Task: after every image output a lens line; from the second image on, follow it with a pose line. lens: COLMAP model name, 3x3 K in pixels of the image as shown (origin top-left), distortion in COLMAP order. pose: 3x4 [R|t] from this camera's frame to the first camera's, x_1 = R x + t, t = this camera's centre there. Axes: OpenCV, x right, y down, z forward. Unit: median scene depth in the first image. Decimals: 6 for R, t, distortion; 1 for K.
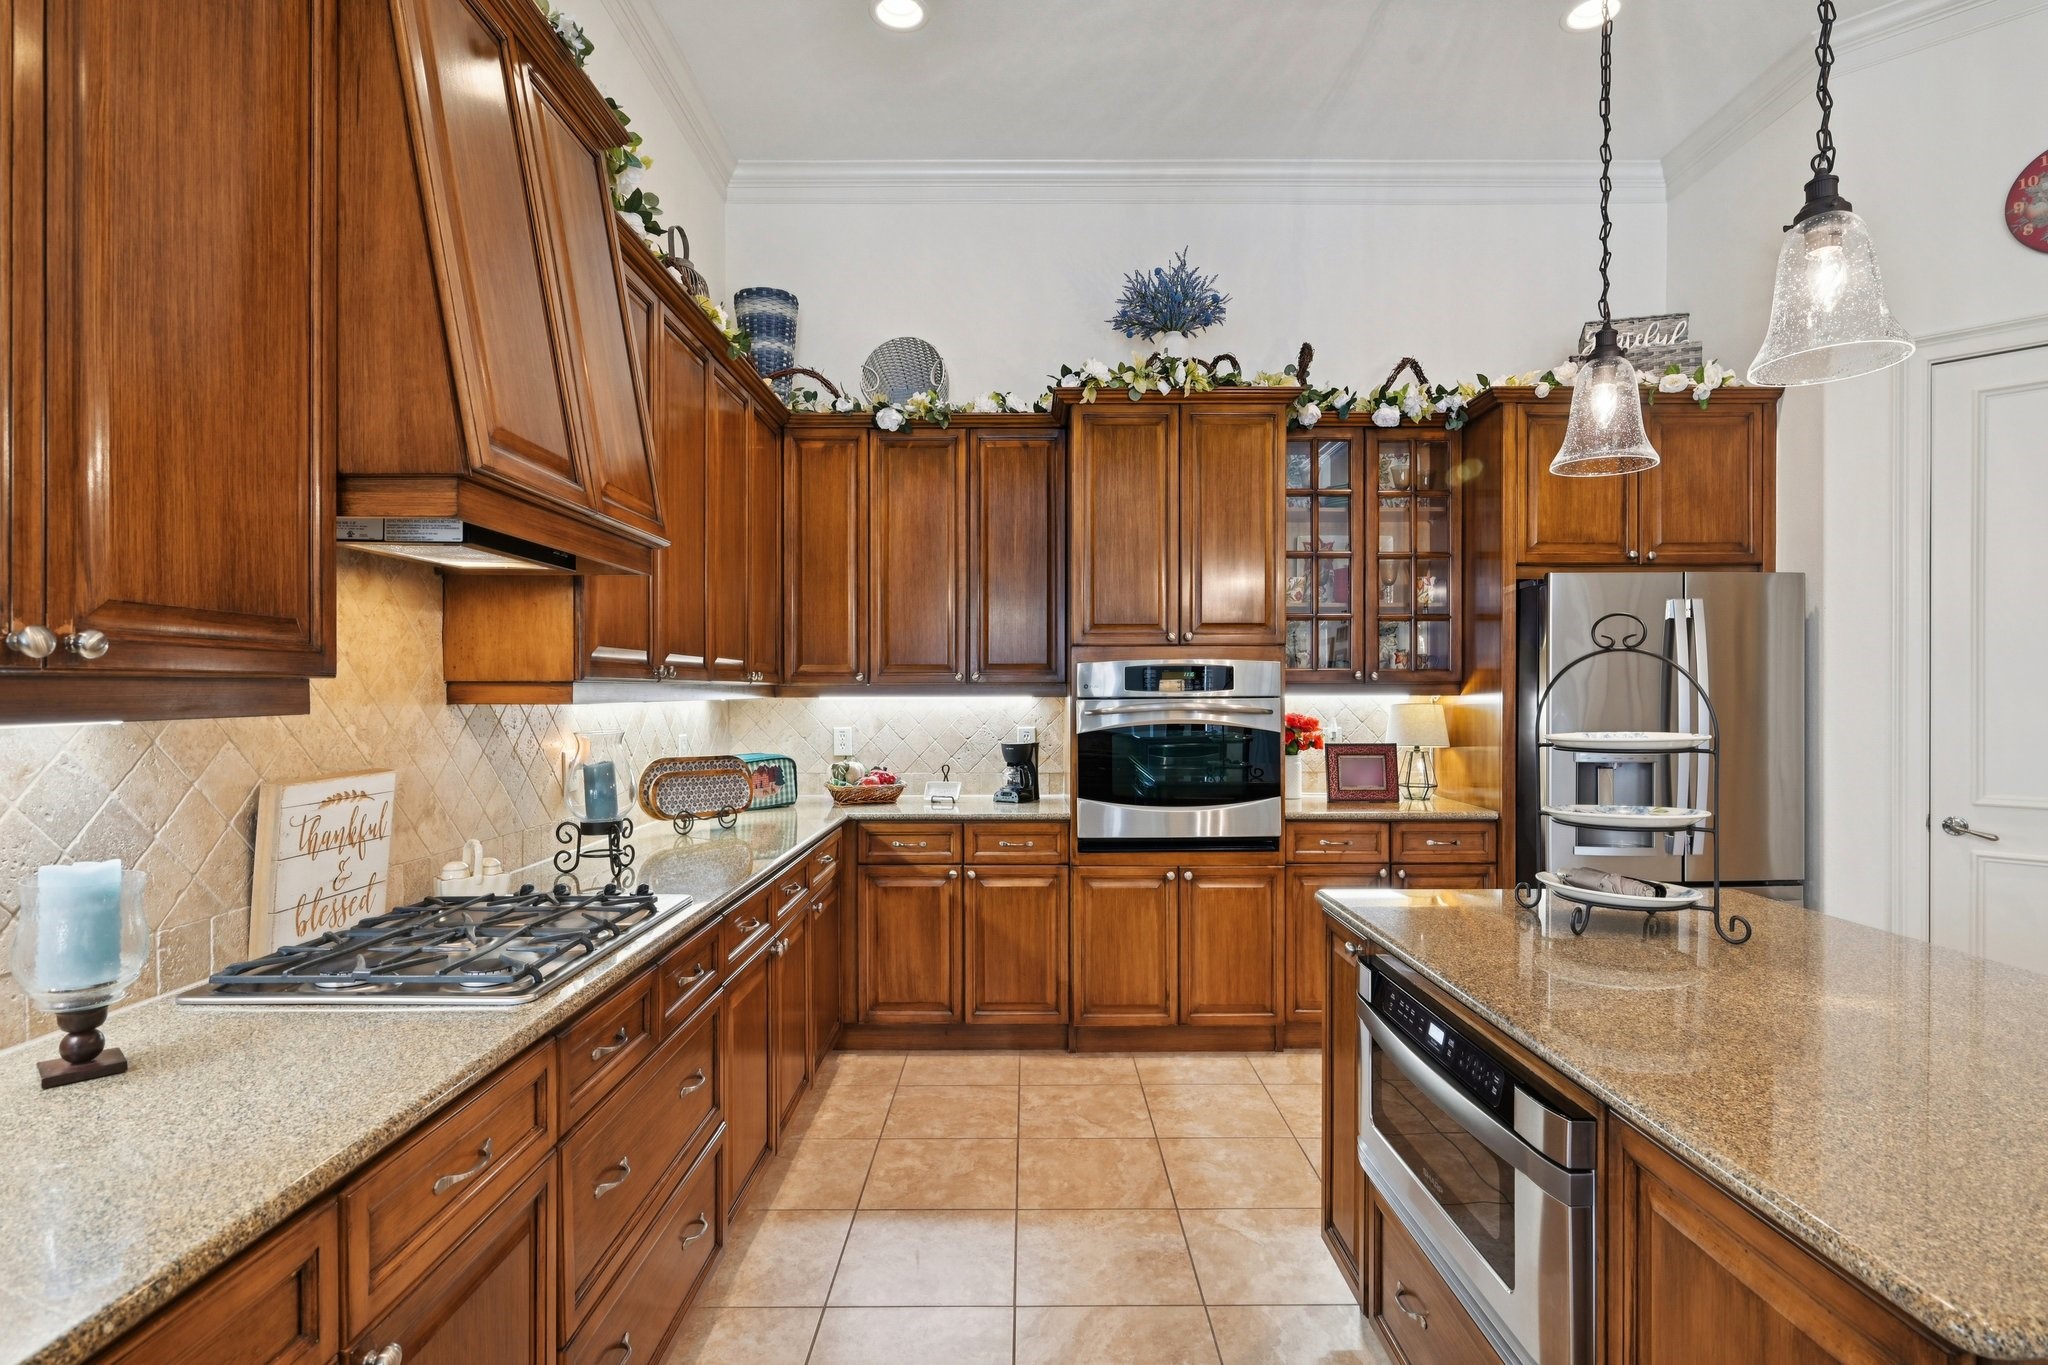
lens RADIAL K [[1037.9, 0, 1026.9], [0, 1037.9, 693.0], [0, 0, 1]] dist [0.000222, 0.001165]
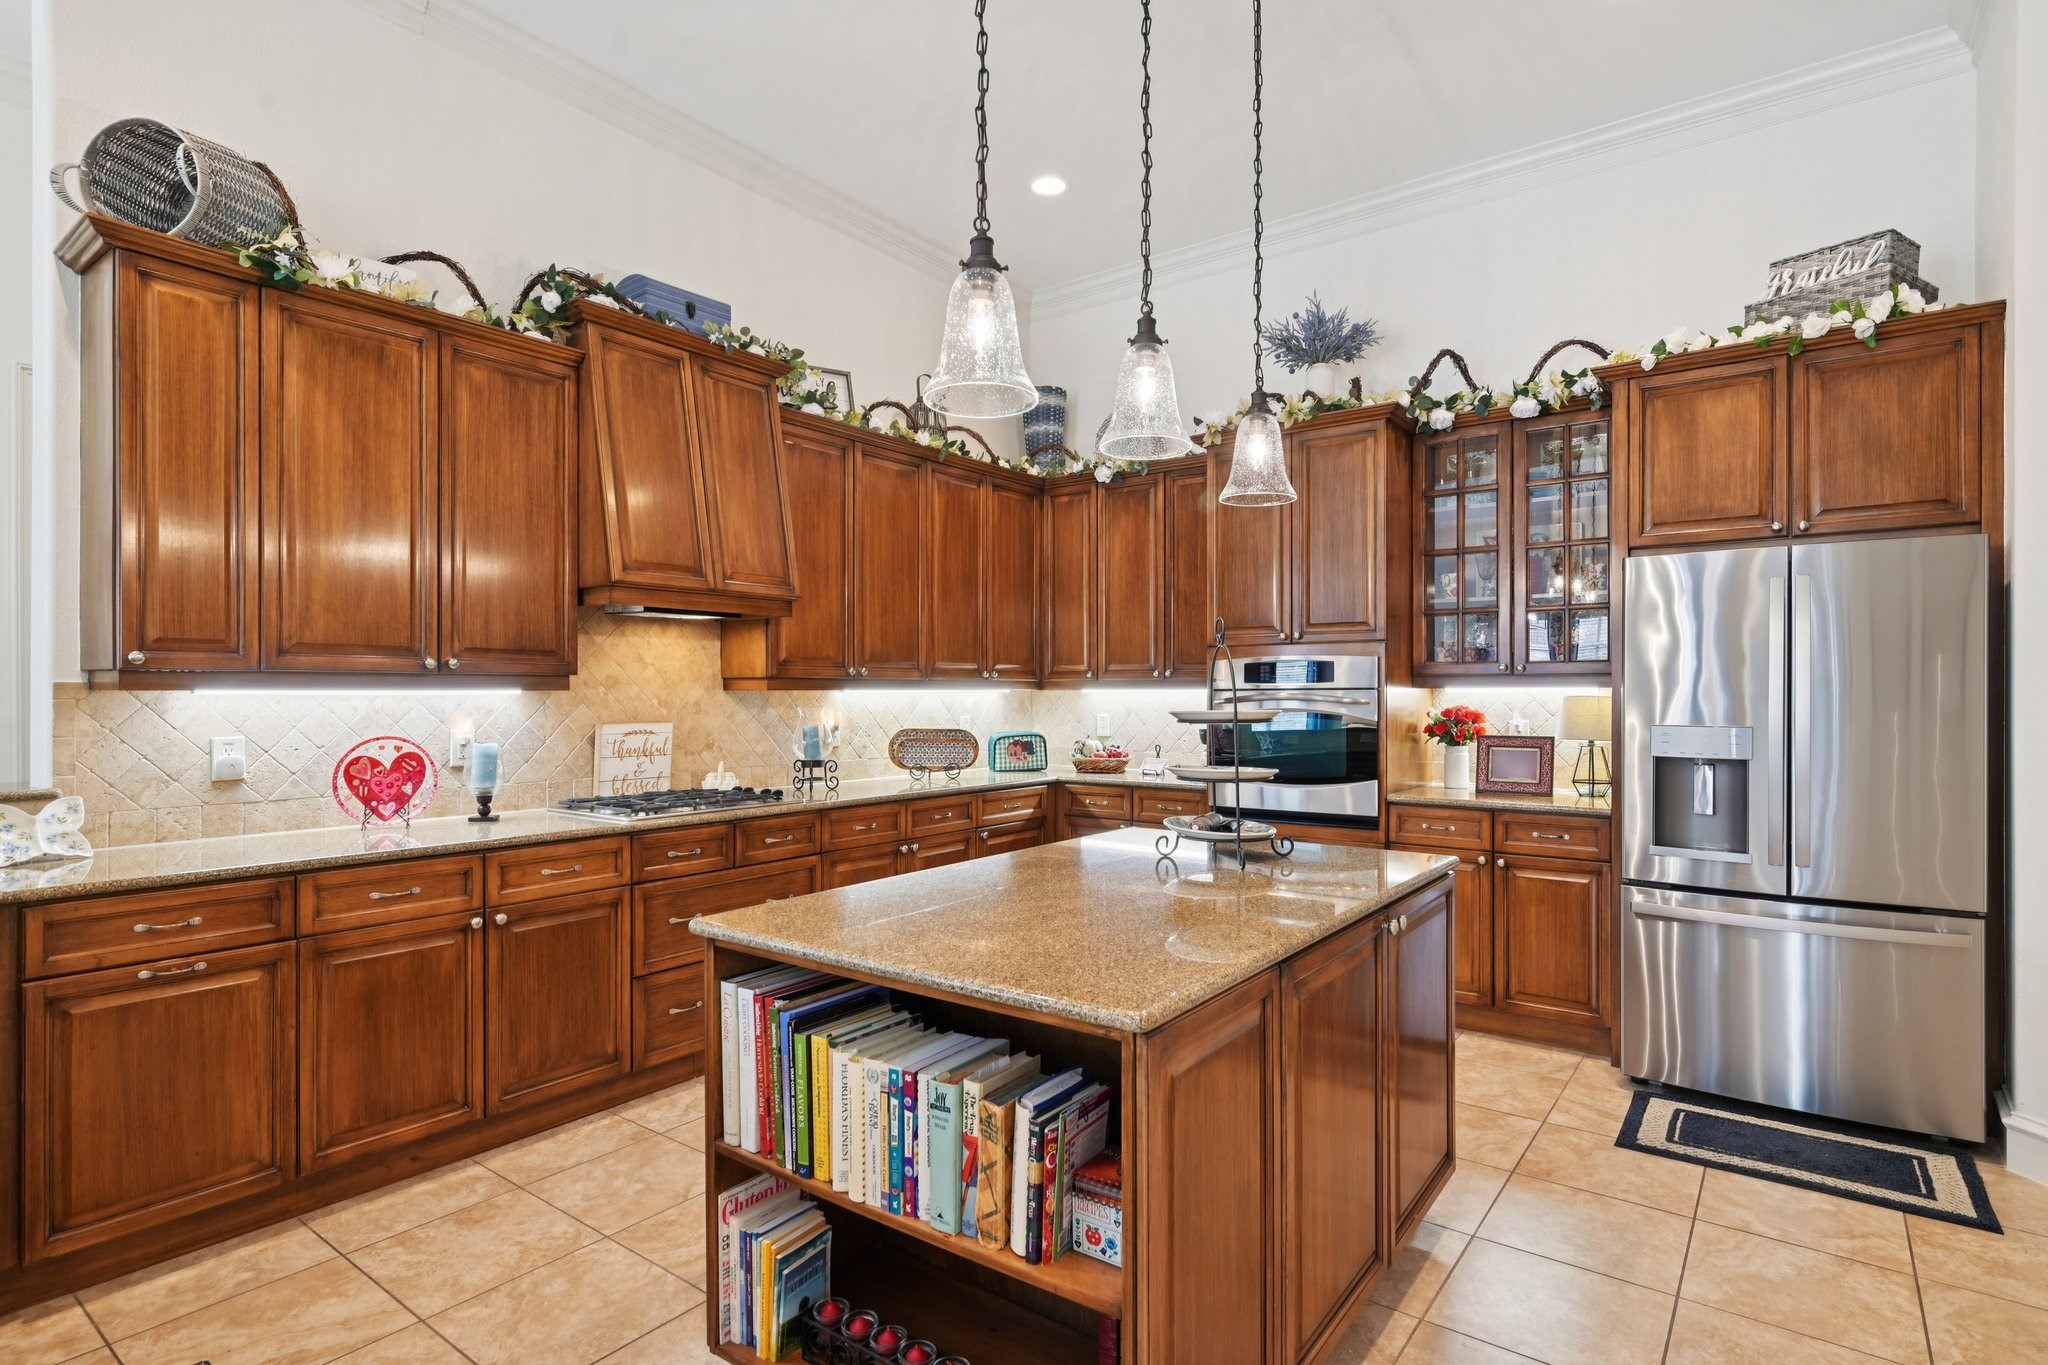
lens RADIAL K [[1037.9, 0, 996.4], [0, 1037.9, 694.8], [0, 0, 1]] dist [0.000222, 0.001165]
pose [[0.788422, 0.001672, -0.615133, 0.592359], [-0.001860, 0.999998, 0.000334, 0.010580], [0.615132, 0.000880, 0.788424, -0.104352]]
